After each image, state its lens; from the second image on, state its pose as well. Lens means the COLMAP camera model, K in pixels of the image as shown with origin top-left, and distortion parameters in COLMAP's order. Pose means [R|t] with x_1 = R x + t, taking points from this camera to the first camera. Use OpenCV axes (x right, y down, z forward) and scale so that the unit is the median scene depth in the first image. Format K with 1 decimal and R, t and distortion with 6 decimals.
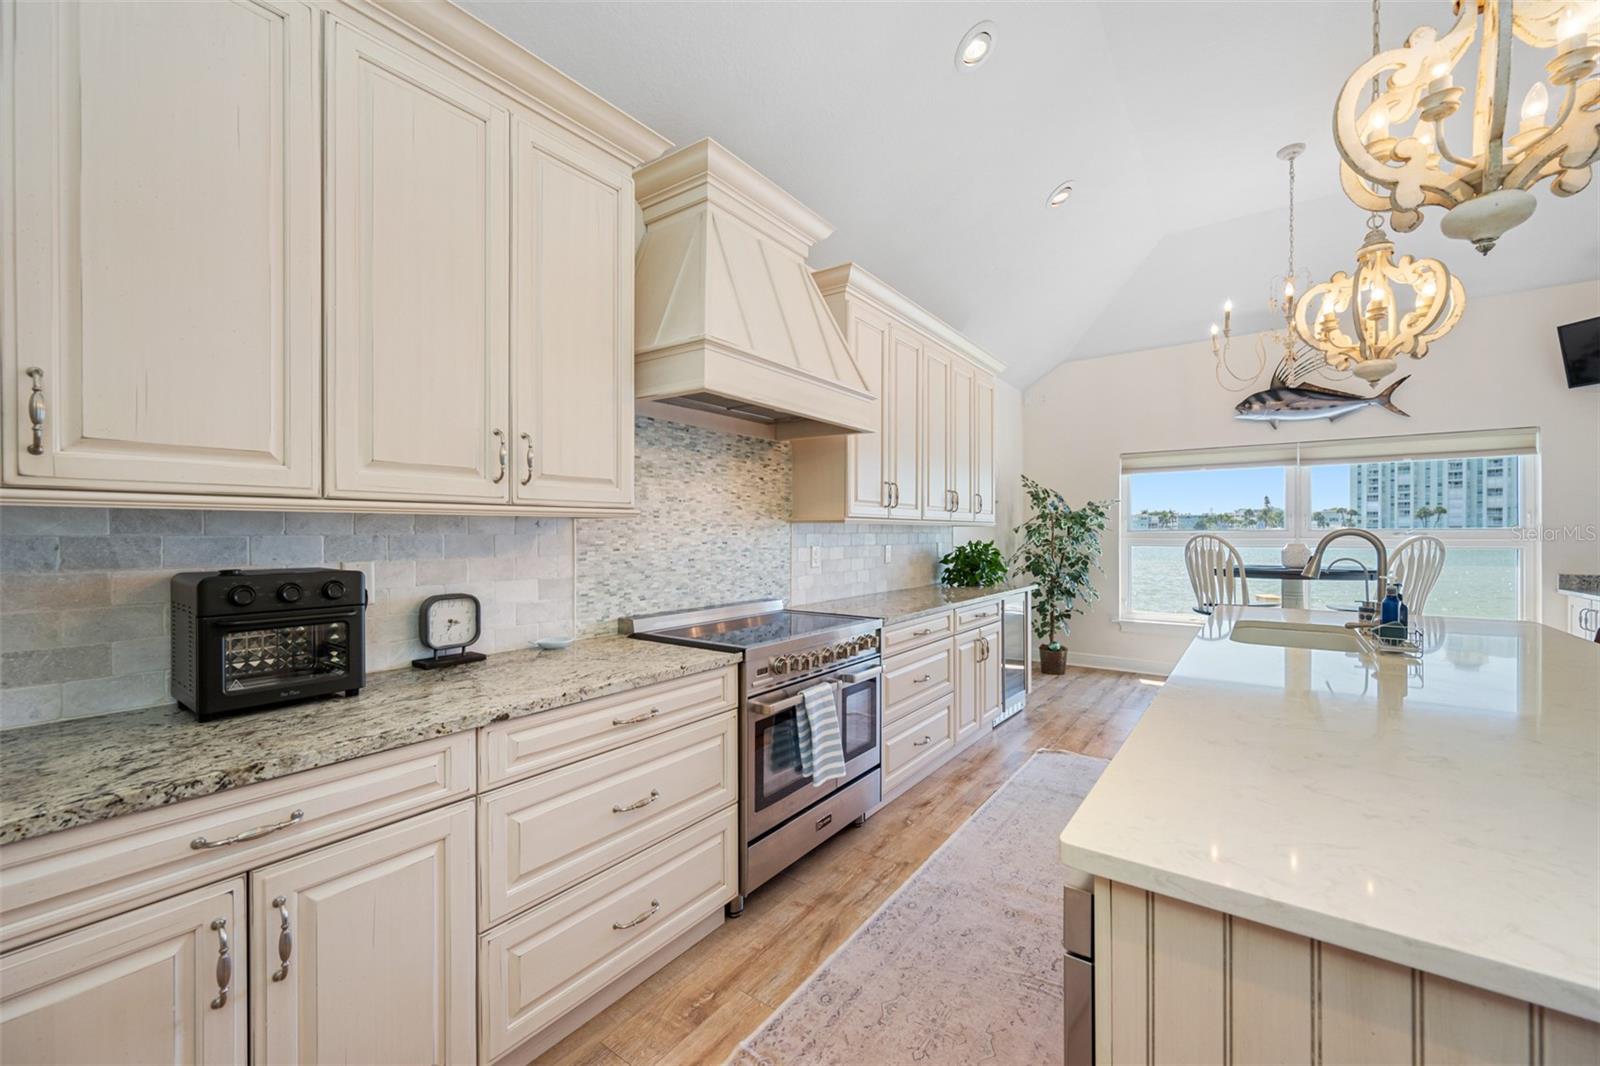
lens RADIAL K [[636.2, 0, 799.8], [0, 636.2, 529.2], [0, 0, 1]] dist [0.002052, -0.000323]
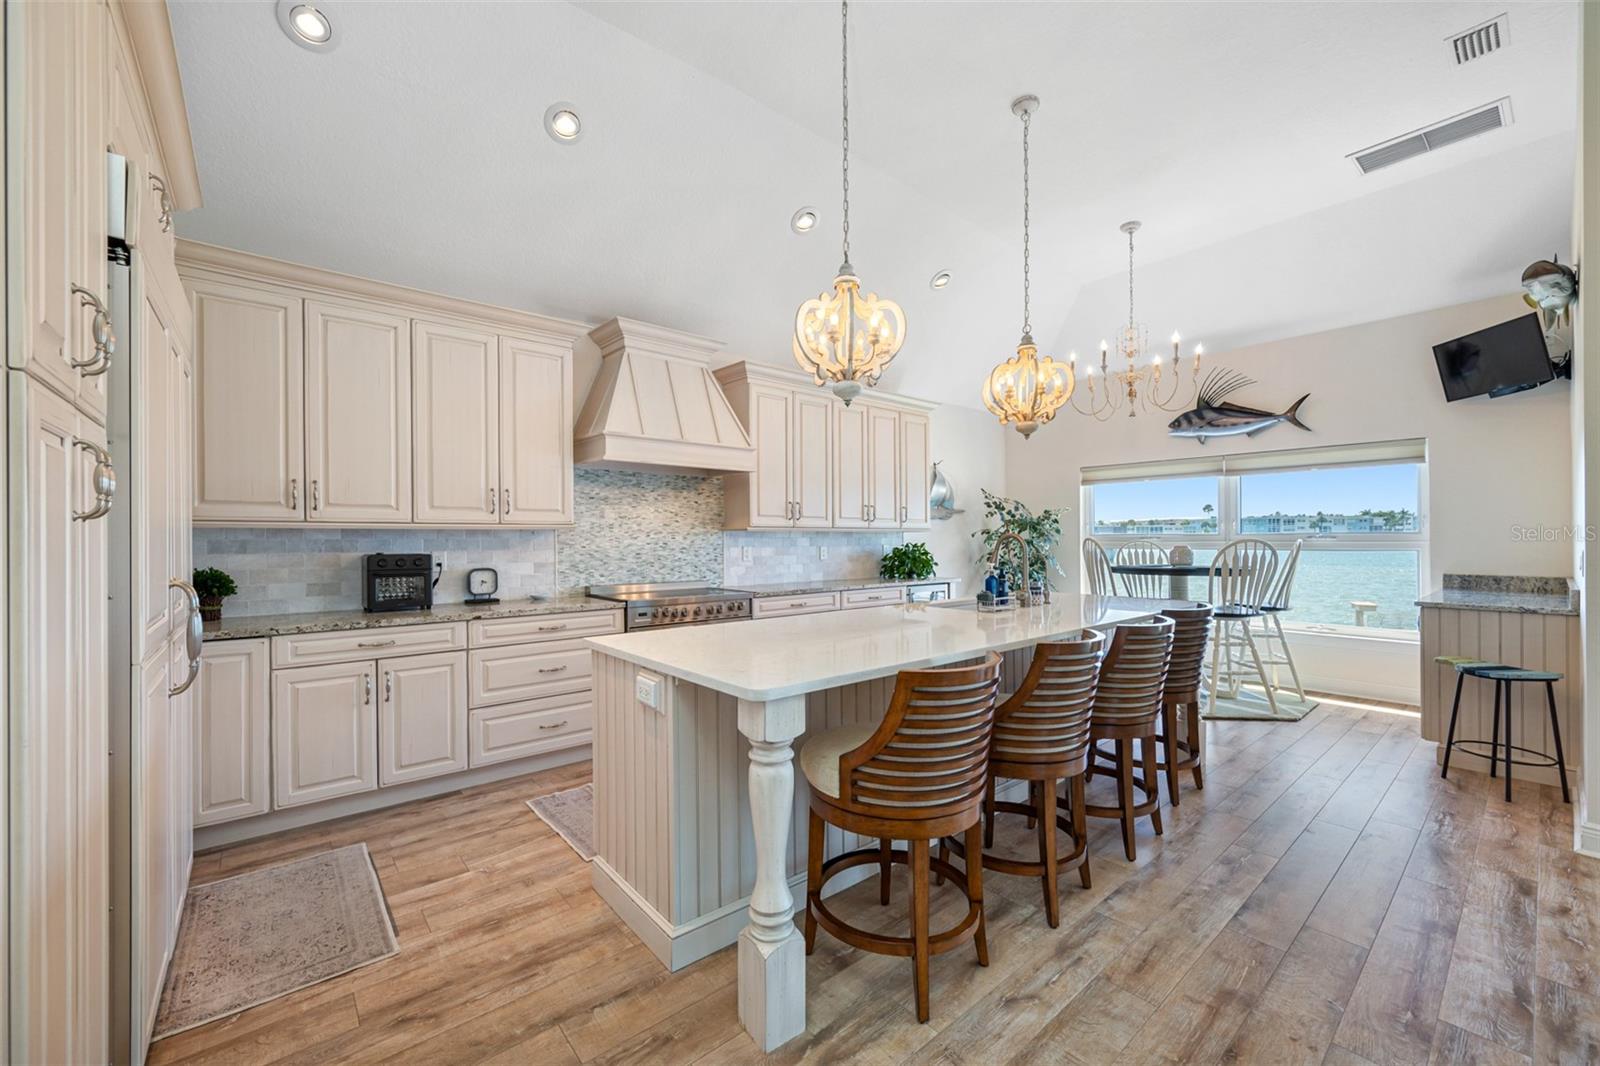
lens RADIAL K [[636.2, 0, 802.1], [0, 636.2, 537.5], [0, 0, 1]] dist [0.002052, -0.000323]
pose [[0.971633, -0.002215, -0.236485, 0.690874], [0.003368, 0.999984, 0.004473, -0.000313], [0.236471, -0.005142, 0.971625, -0.544373]]
